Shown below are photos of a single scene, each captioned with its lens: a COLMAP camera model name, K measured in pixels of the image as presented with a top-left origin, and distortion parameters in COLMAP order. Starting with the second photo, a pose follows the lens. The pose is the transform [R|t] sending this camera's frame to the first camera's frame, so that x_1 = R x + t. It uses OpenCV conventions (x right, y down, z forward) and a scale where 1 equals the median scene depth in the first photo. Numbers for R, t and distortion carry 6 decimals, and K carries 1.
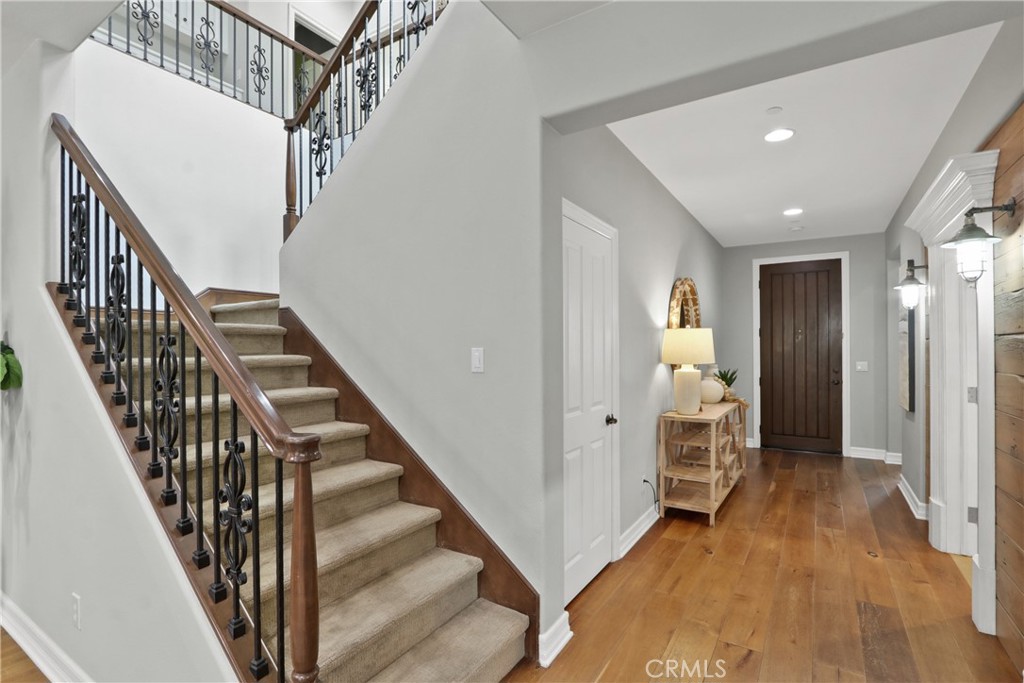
lens RADIAL K [[476.0, 0, 516.5], [0, 476.0, 348.7], [0, 0, 1]] dist [-0.011894, 0.001174]
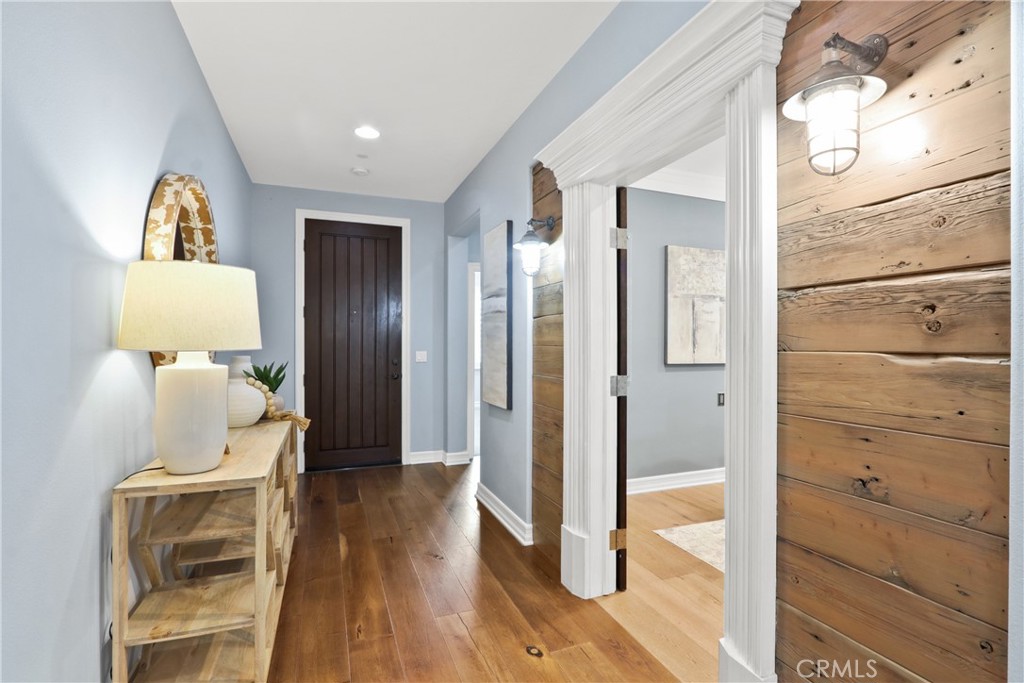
lens RADIAL K [[476.0, 0, 515.4], [0, 476.0, 347.0], [0, 0, 1]] dist [-0.011894, 0.001174]
pose [[0.579849, 0.003094, 0.814718, 0.152258], [-0.005835, 0.999983, 0.000356, 0.022779], [-0.814703, -0.004960, 0.579858, 0.435725]]
